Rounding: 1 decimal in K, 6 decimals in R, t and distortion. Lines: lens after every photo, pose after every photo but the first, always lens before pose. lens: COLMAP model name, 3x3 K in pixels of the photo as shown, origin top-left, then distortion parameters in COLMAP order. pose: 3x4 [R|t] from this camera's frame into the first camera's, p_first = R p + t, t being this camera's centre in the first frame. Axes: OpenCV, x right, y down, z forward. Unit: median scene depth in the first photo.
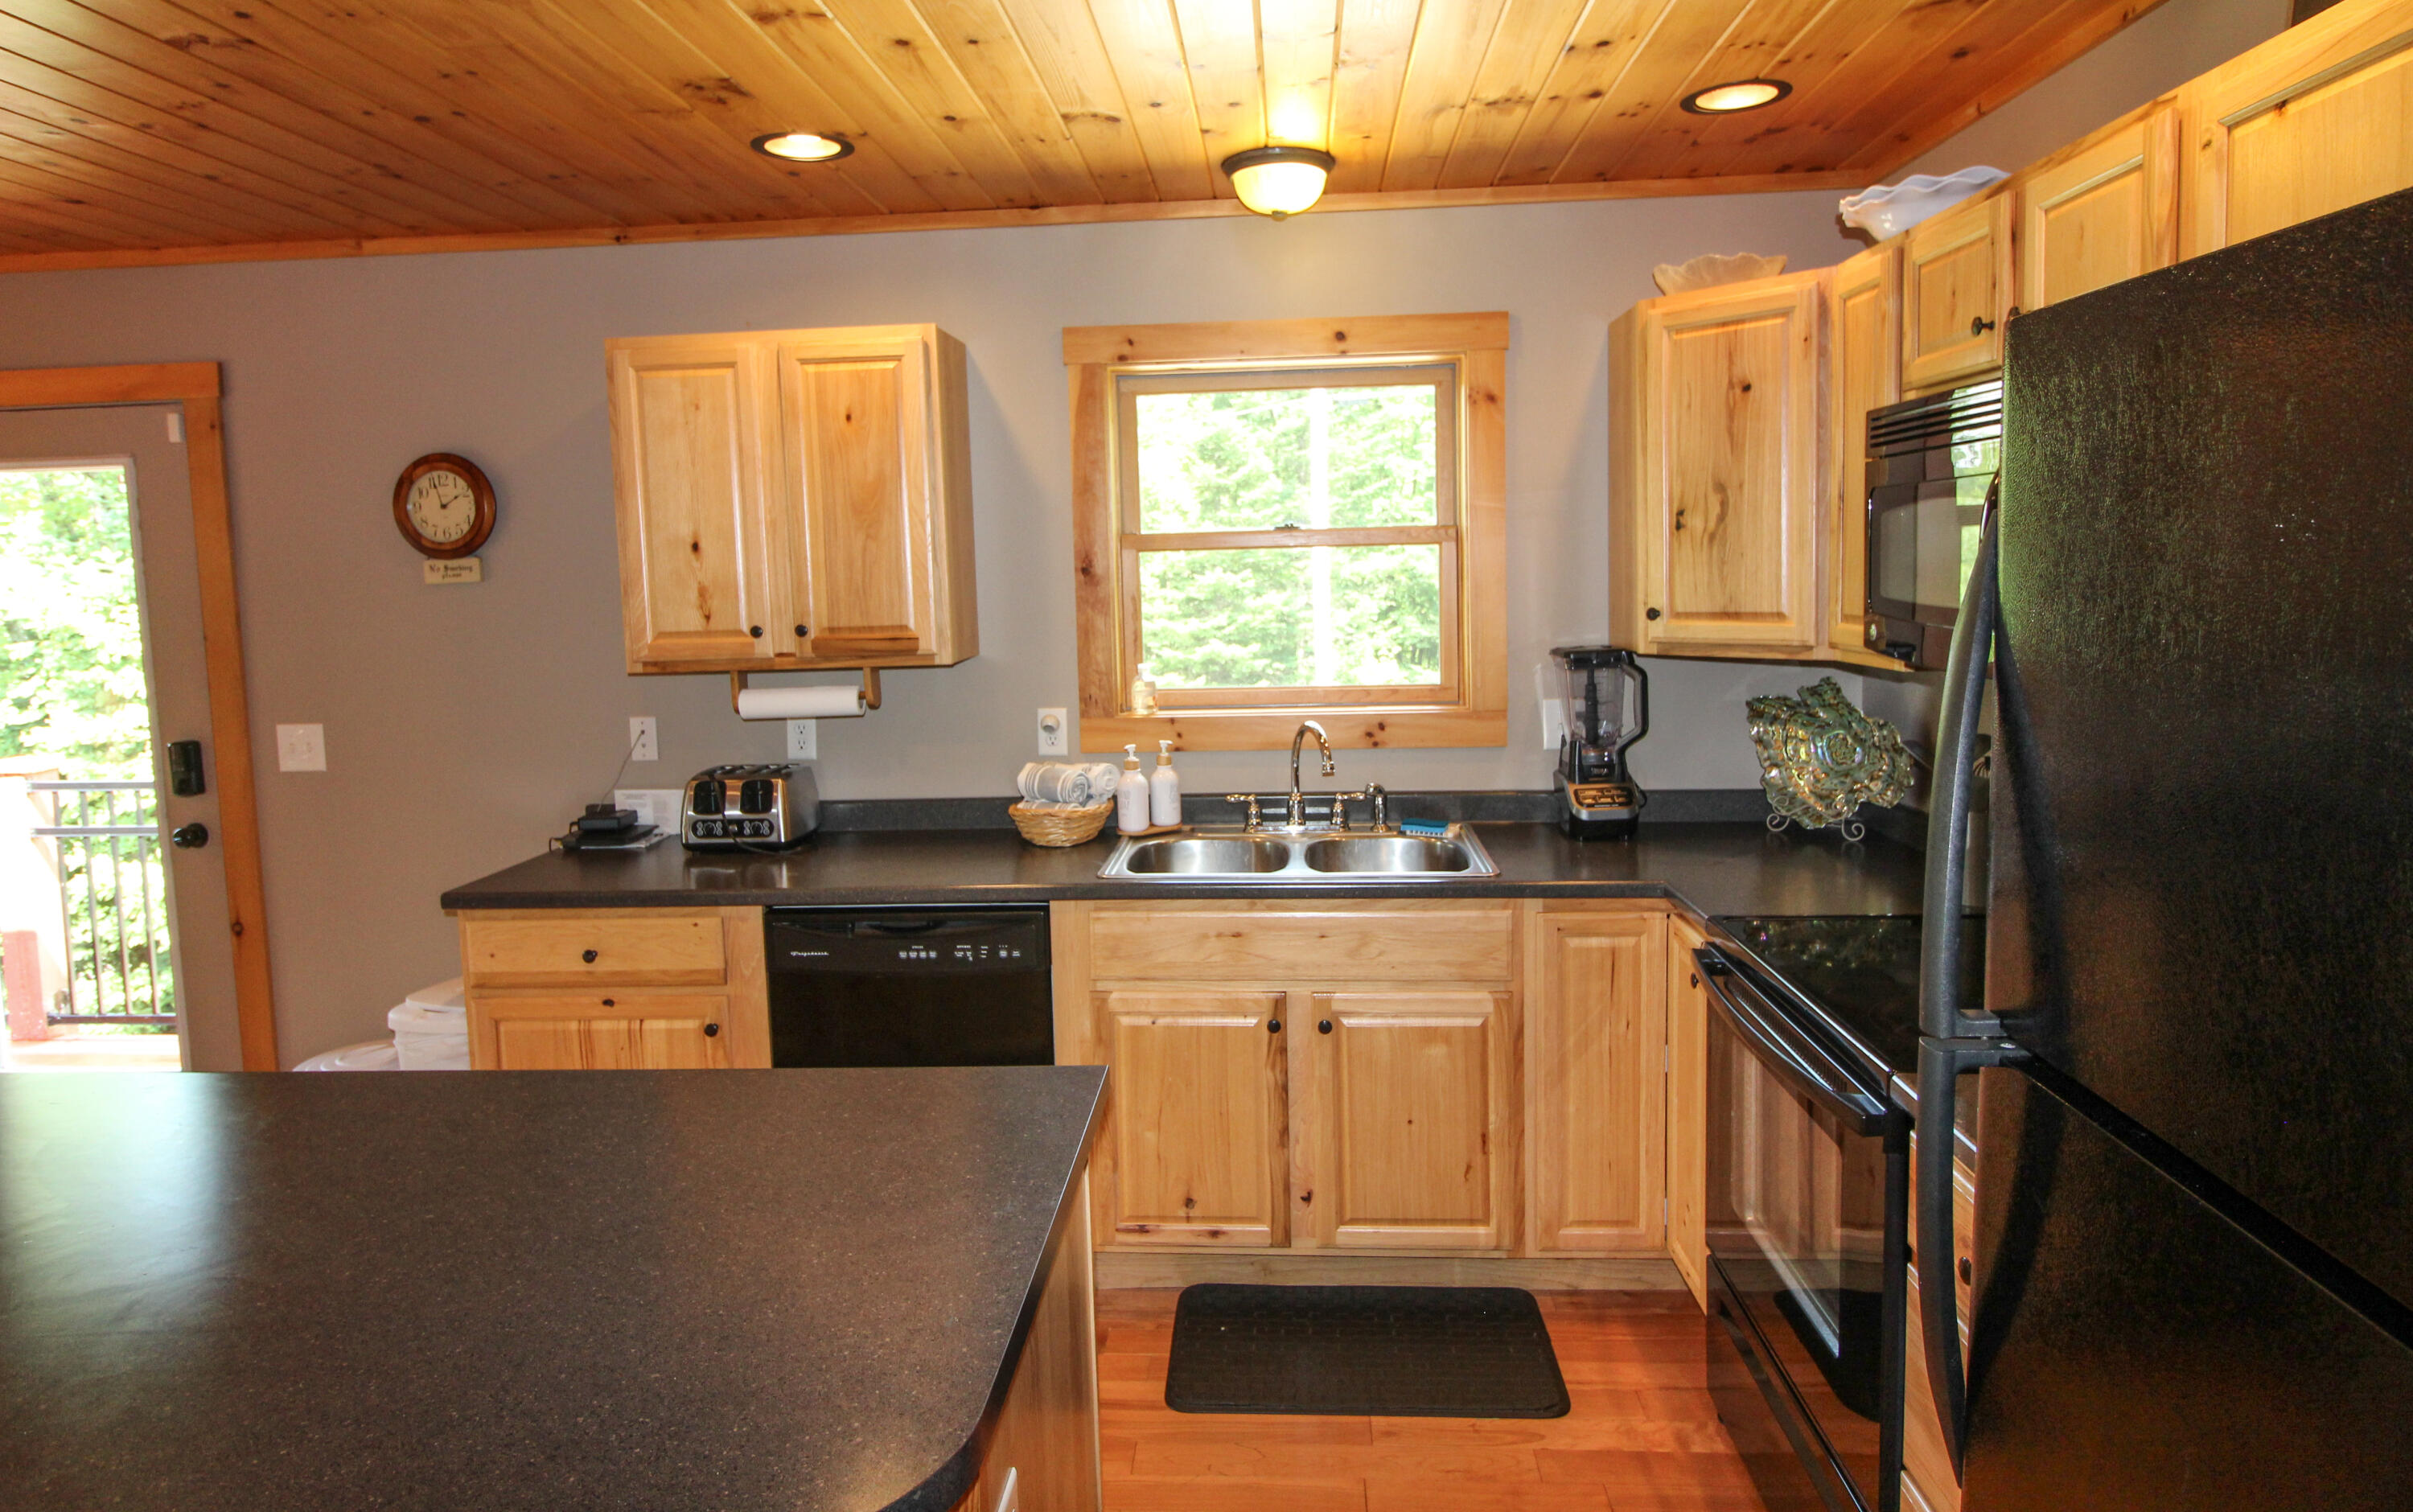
lens RADIAL K [[1397.0, 0, 1207.2], [0, 1397.0, 692.5], [0, 0, 1]] dist [0.001396, 0.000200]
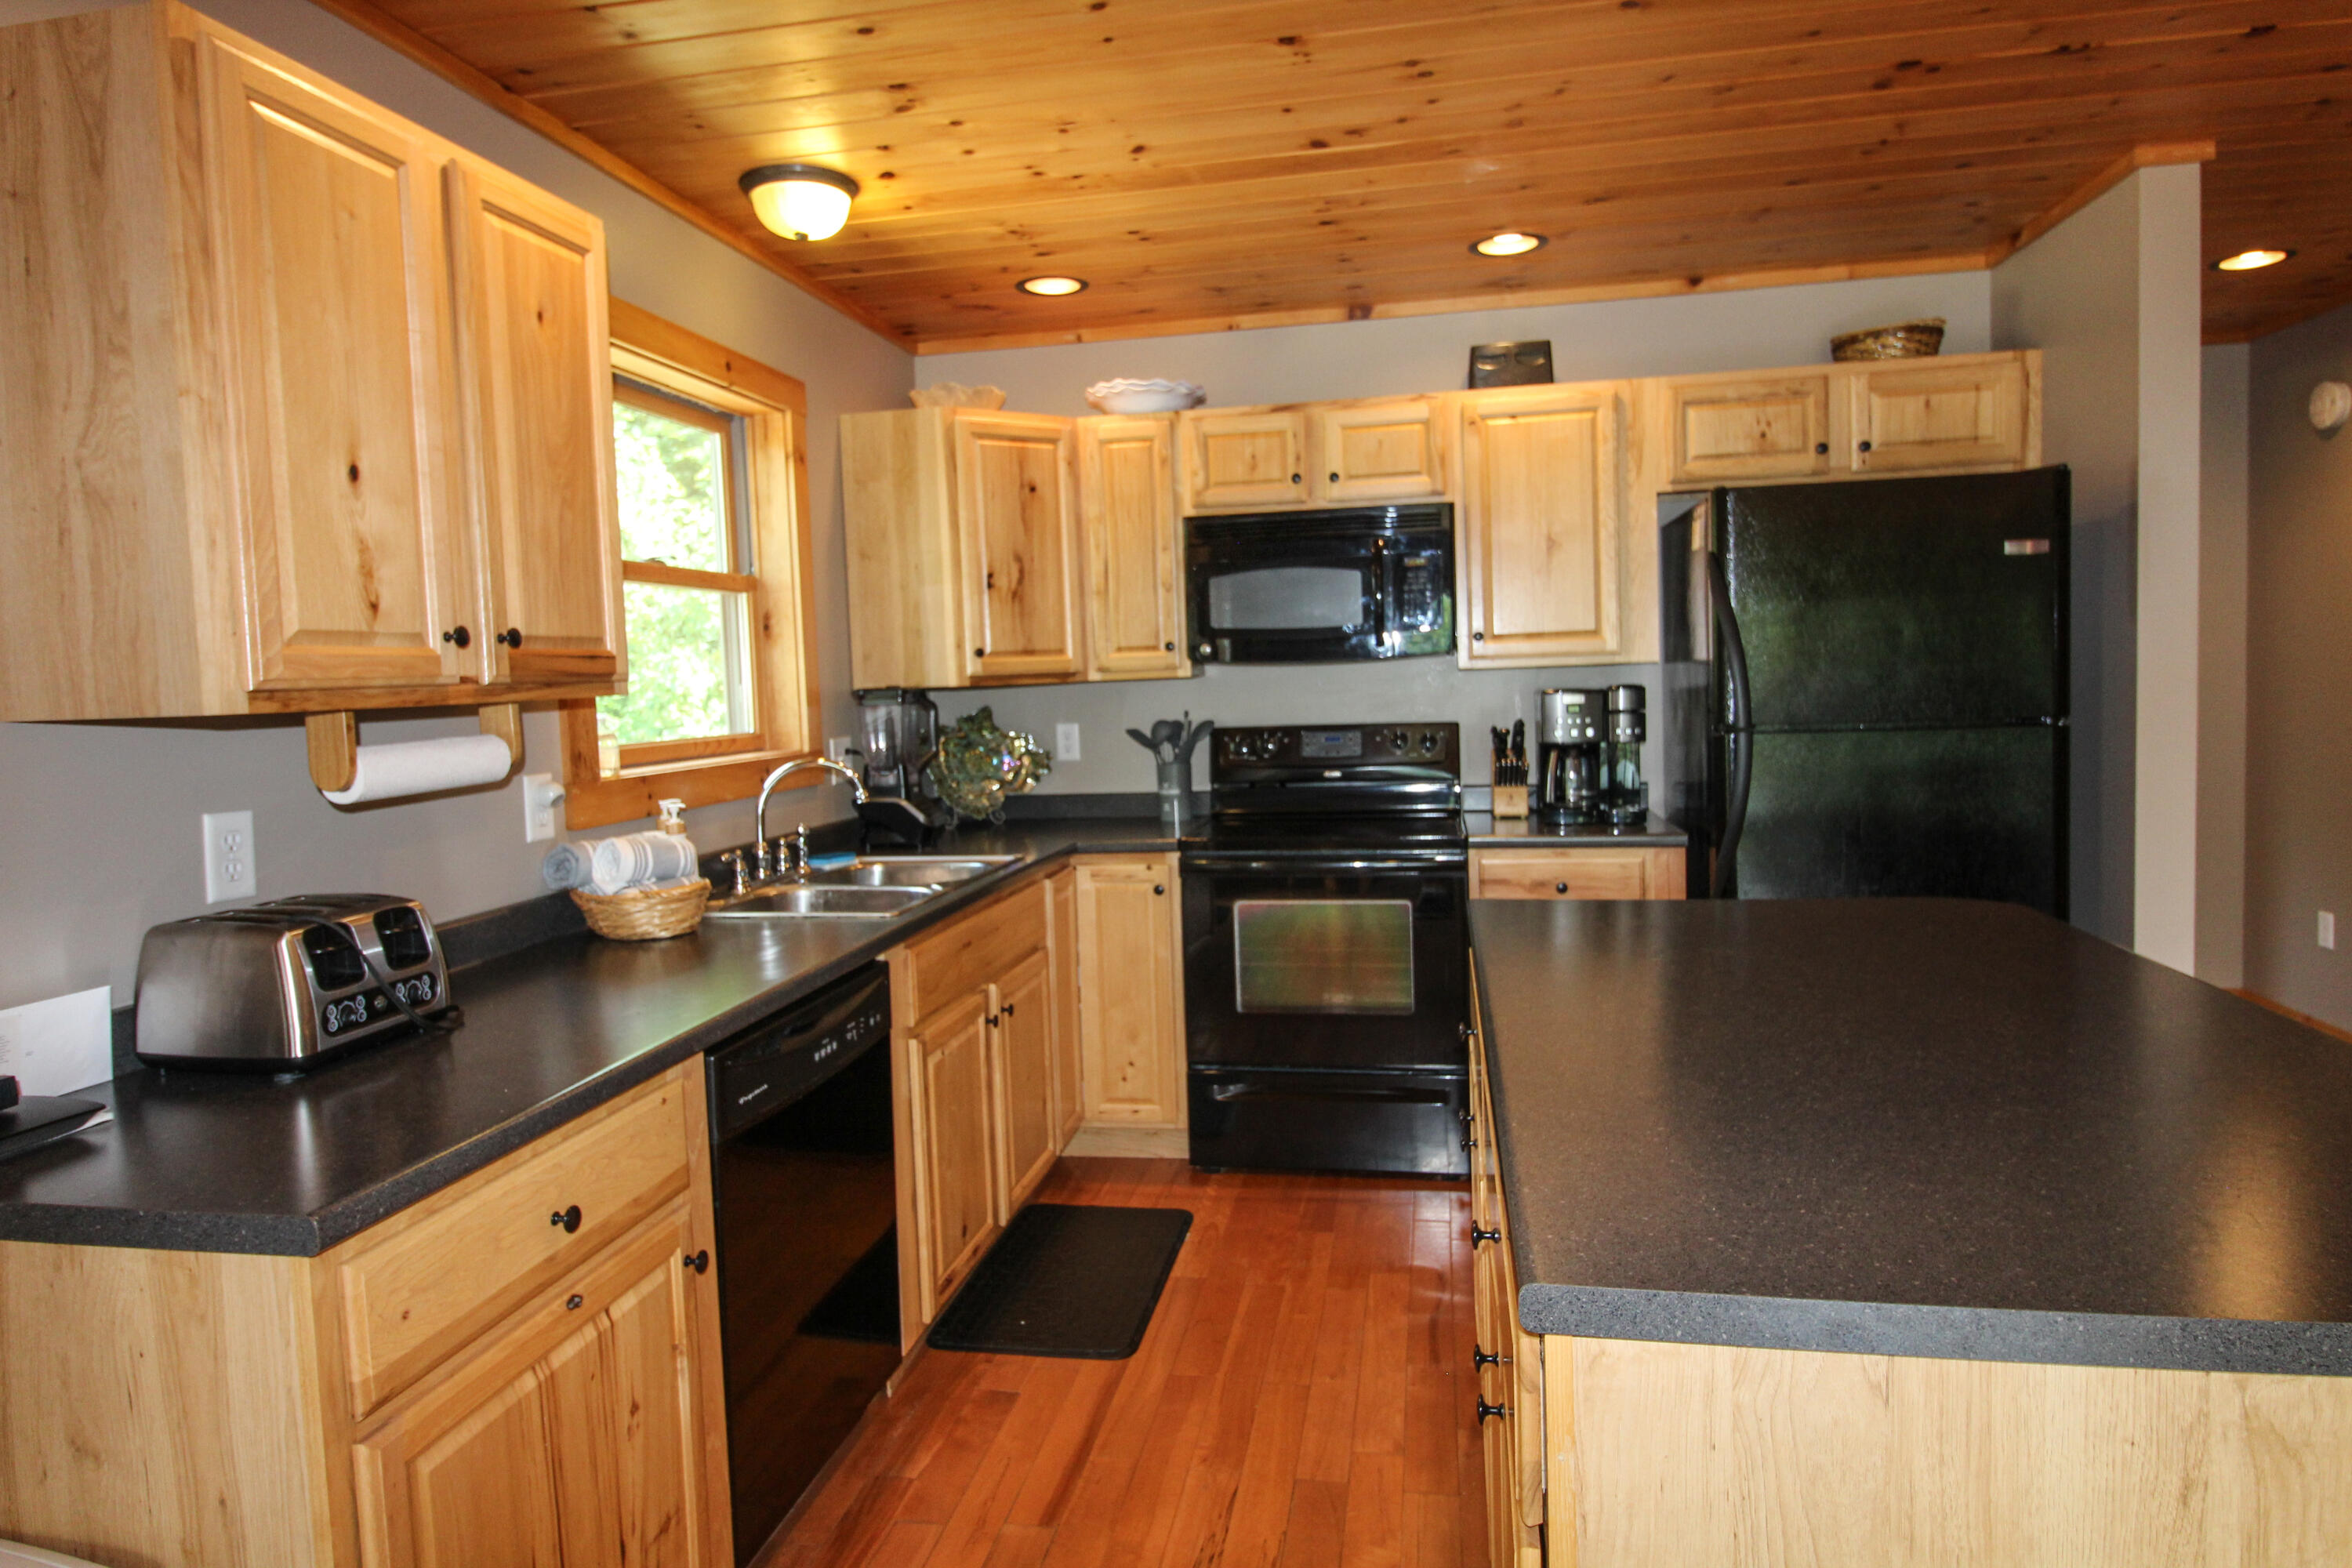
lens RADIAL K [[1342.6, 0, 1180.6], [0, 1342.6, 770.3], [0, 0, 1]] dist [0.004816, -0.014081]
pose [[0.122016, -0.049337, 0.991301, -0.857251], [0.127769, 0.991234, 0.033607, 0.031749], [-0.984270, 0.122557, 0.127251, 0.651726]]
